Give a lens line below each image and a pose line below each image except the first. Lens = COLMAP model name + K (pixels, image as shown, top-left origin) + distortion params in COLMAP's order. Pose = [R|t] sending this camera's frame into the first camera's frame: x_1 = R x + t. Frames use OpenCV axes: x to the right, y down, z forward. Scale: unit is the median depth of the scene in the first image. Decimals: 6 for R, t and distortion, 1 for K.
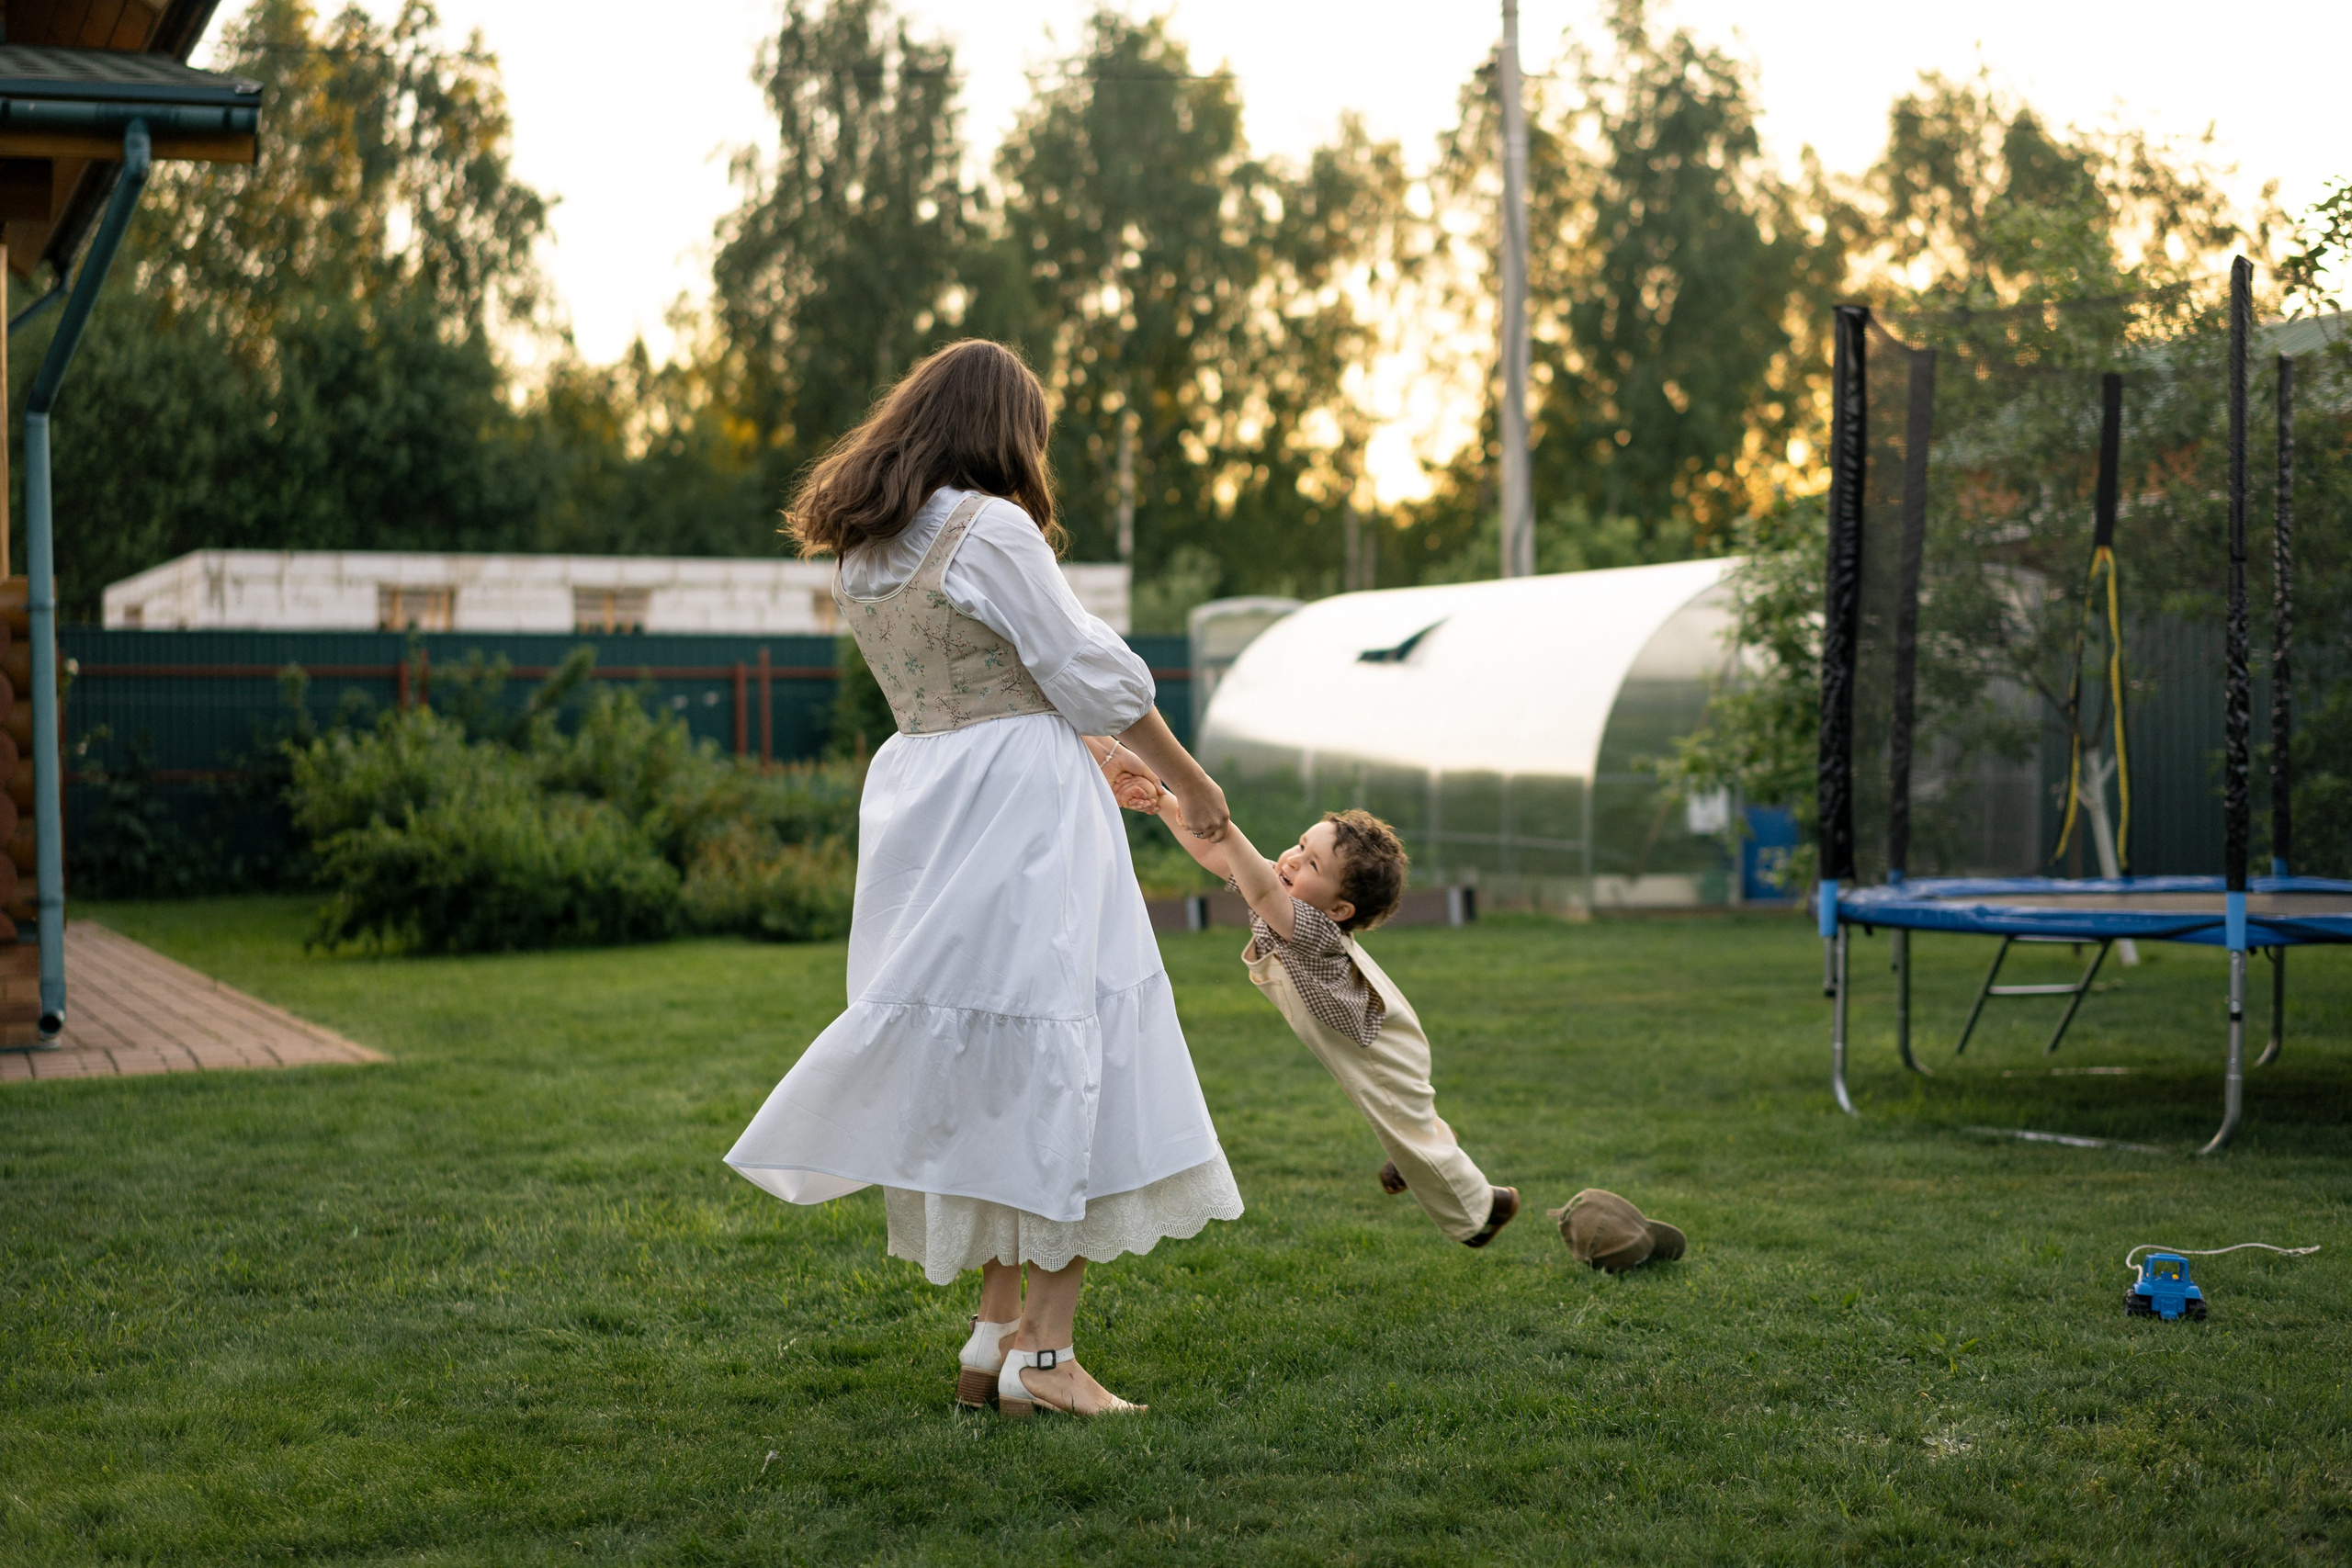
lens RADIAL K [[3595.2, 0, 1178.6], [0, 3595.2, 822.5], [0, 0, 1]] dist [0.503518, -1.641787]
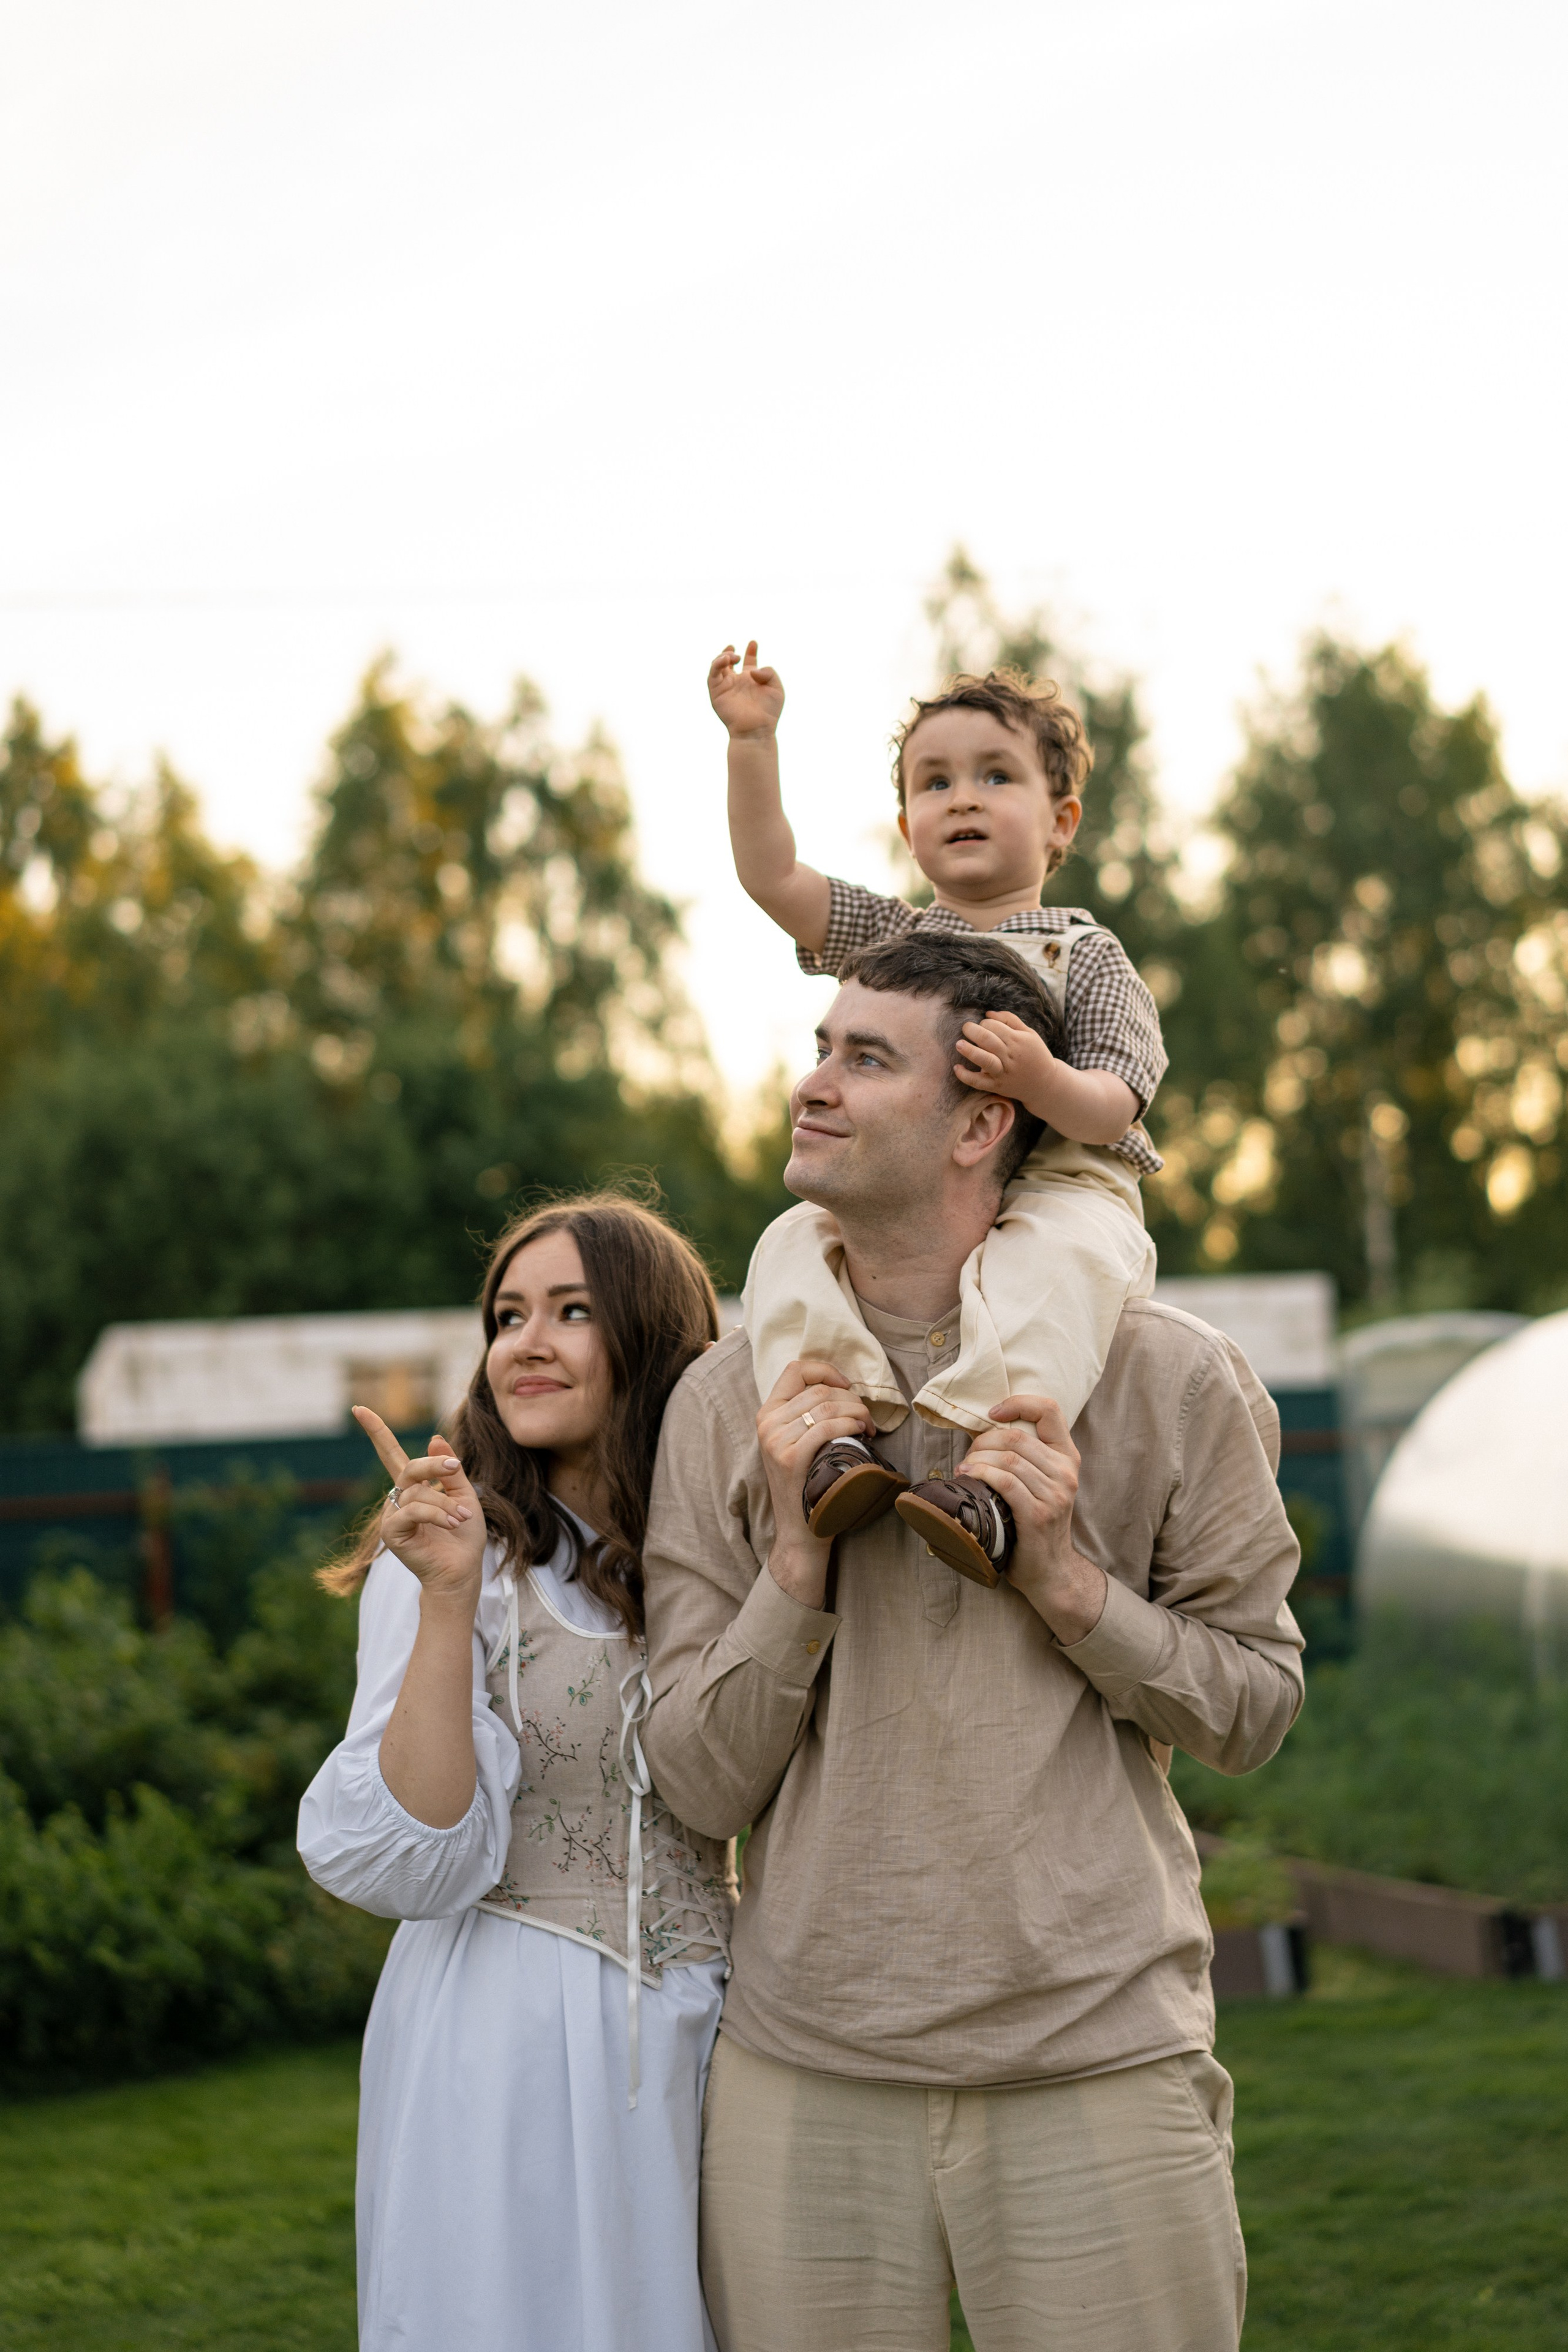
lens RADIAL K [[3752.5, 0, 829.2], [0, 3752.5, 1174.8], [0, 0, 1]] dist [0.540368, -2.075553]
pose [[0.983672, -0.058321, -0.170261, 0.011407], [0.040549, 0.993533, -0.106056, -0.008314], [0.175345, 0.097421, 0.979675, 0.130048]]
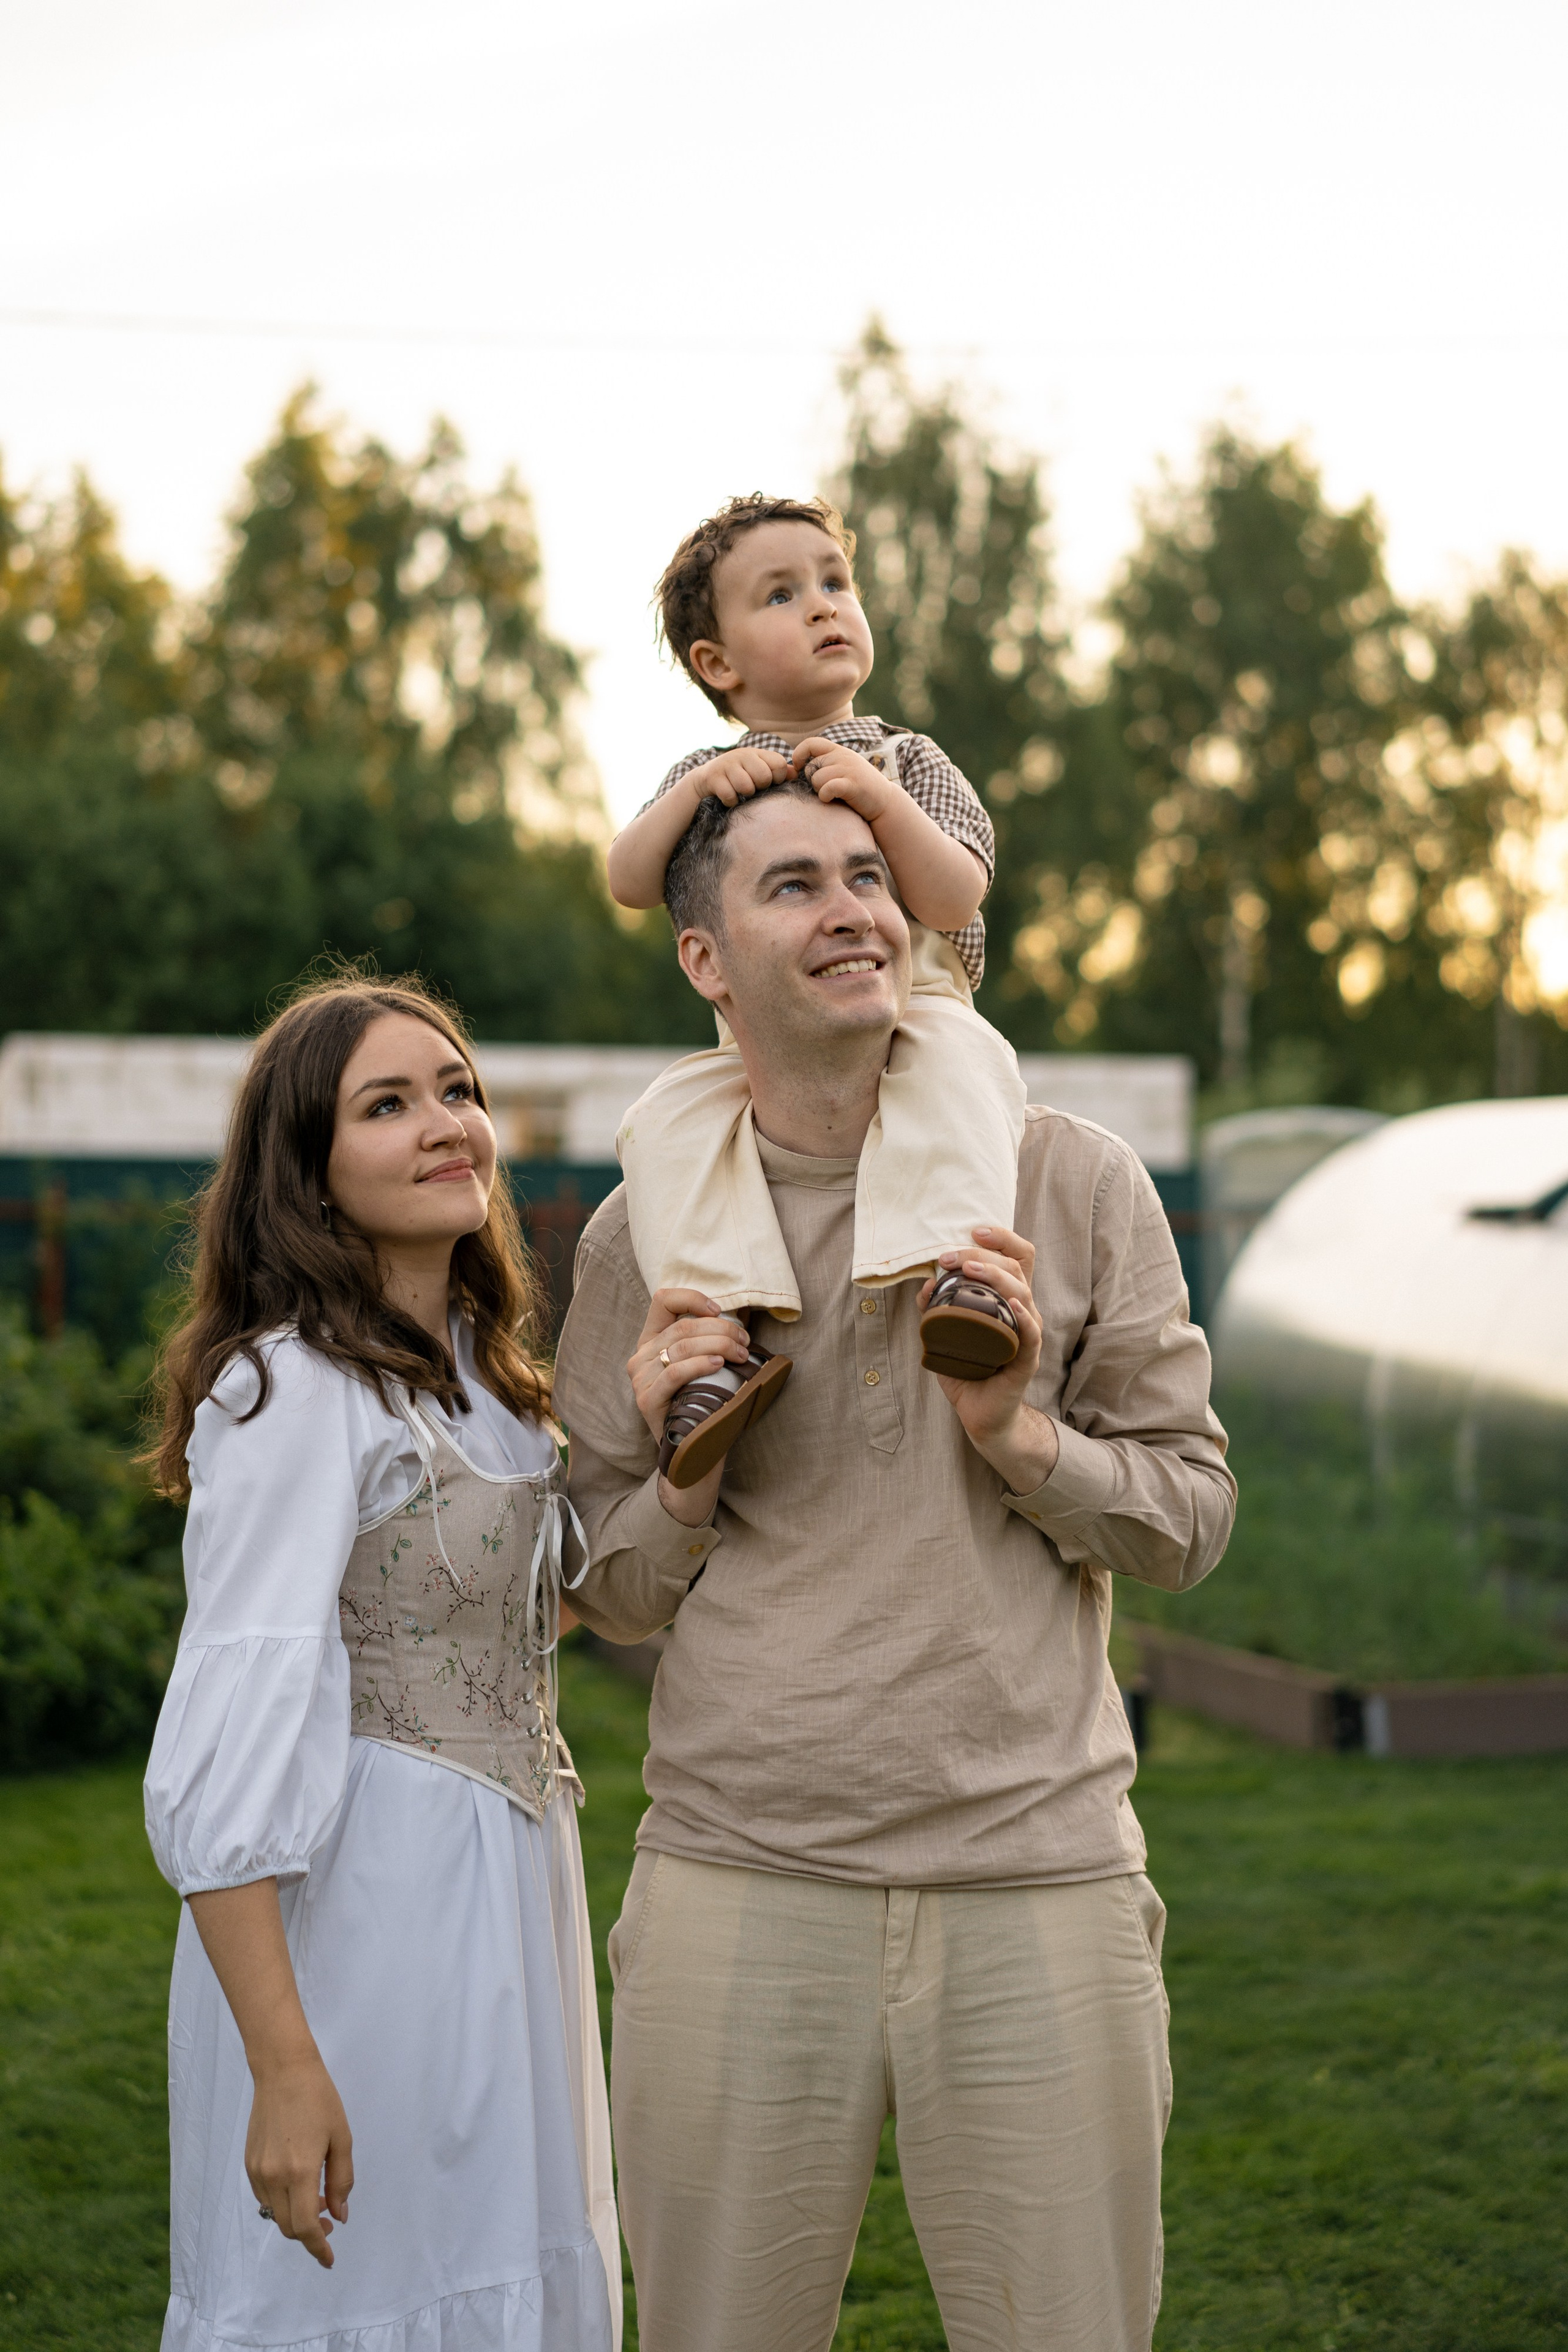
lens RADIAL K [[3595.6, 0, 784.0], [0, 3595.6, 1176.0], [0, 0, 1]] dist [0.503518, -1.641787]
pose [[0.988759, 0.013221, -0.148934, 0.009674], [-0.019081, 0.999096, -0.037987, -0.009417], [0.148297, 0.040402, 0.988117, 0.132979]]
